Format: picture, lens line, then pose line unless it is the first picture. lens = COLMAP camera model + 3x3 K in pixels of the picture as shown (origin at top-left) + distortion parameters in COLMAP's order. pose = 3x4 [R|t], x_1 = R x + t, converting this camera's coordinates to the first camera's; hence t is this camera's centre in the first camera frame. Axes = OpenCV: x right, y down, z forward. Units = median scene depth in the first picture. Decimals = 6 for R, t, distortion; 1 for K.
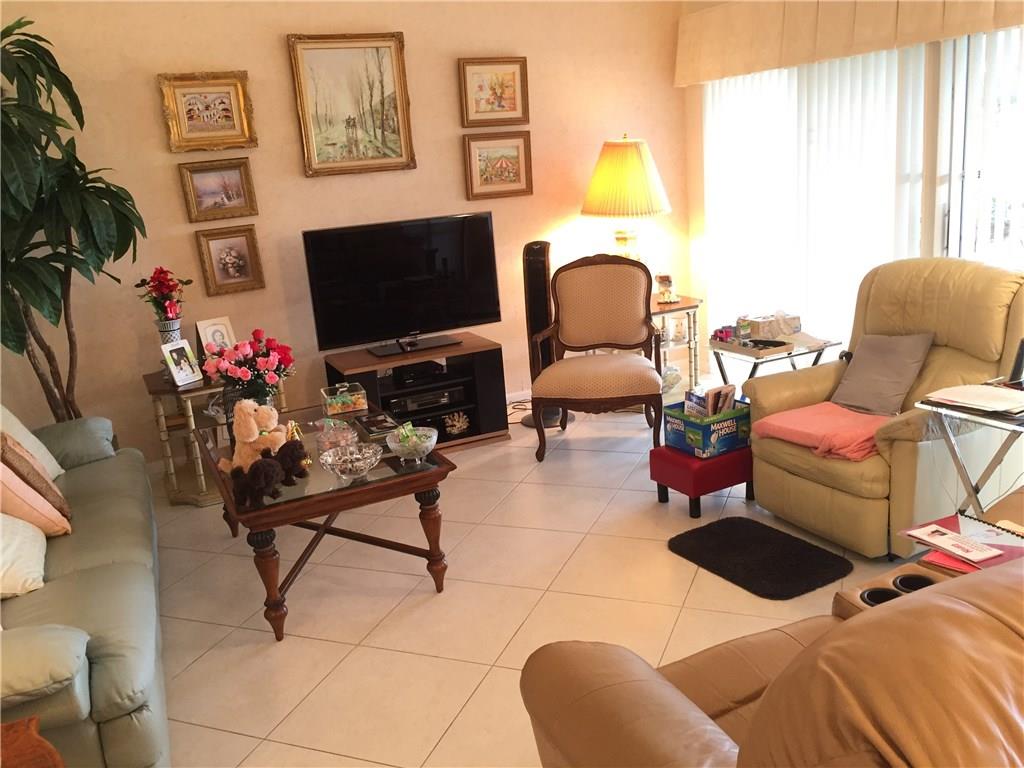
lens RADIAL K [[892.1, 0, 516.3], [0, 892.1, 383.6], [0, 0, 1]] dist [0.092457, -0.122938]
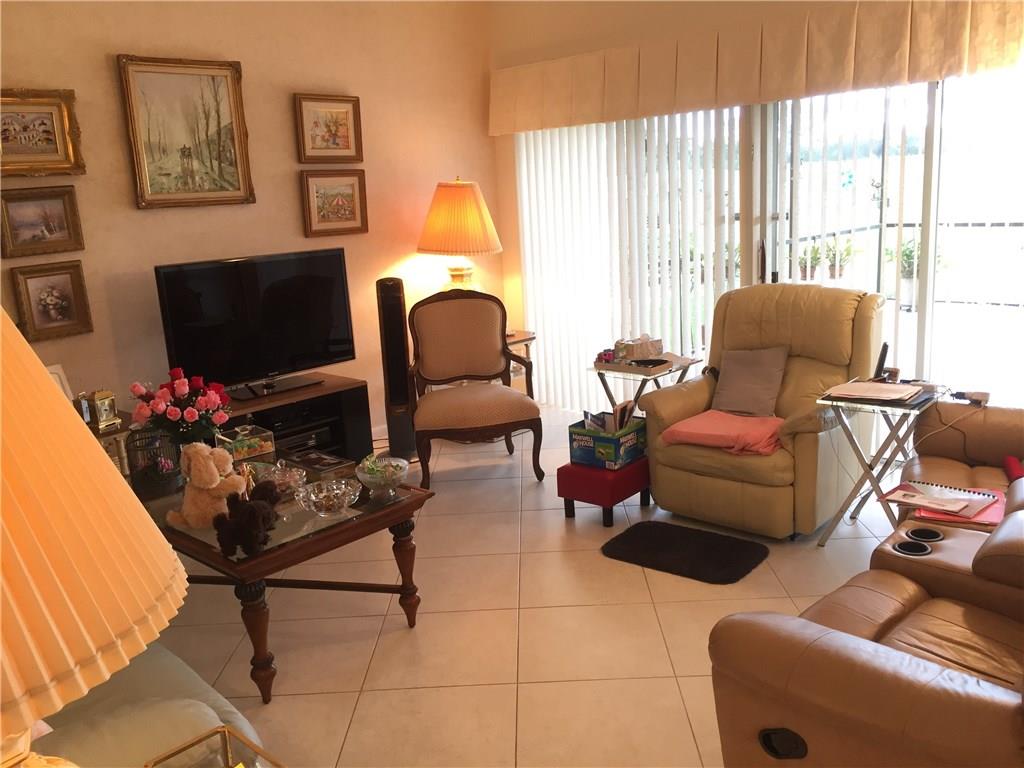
lens RADIAL K [[892.1, 0, 516.3], [0, 892.1, 383.6], [0, 0, 1]] dist [0.092457, -0.122938]
pose [[0.930182, -0.051677, 0.363444, -0.224486], [0.073547, 0.996203, -0.046586, 0.016735], [-0.359656, 0.070063, 0.930451, 0.027165]]
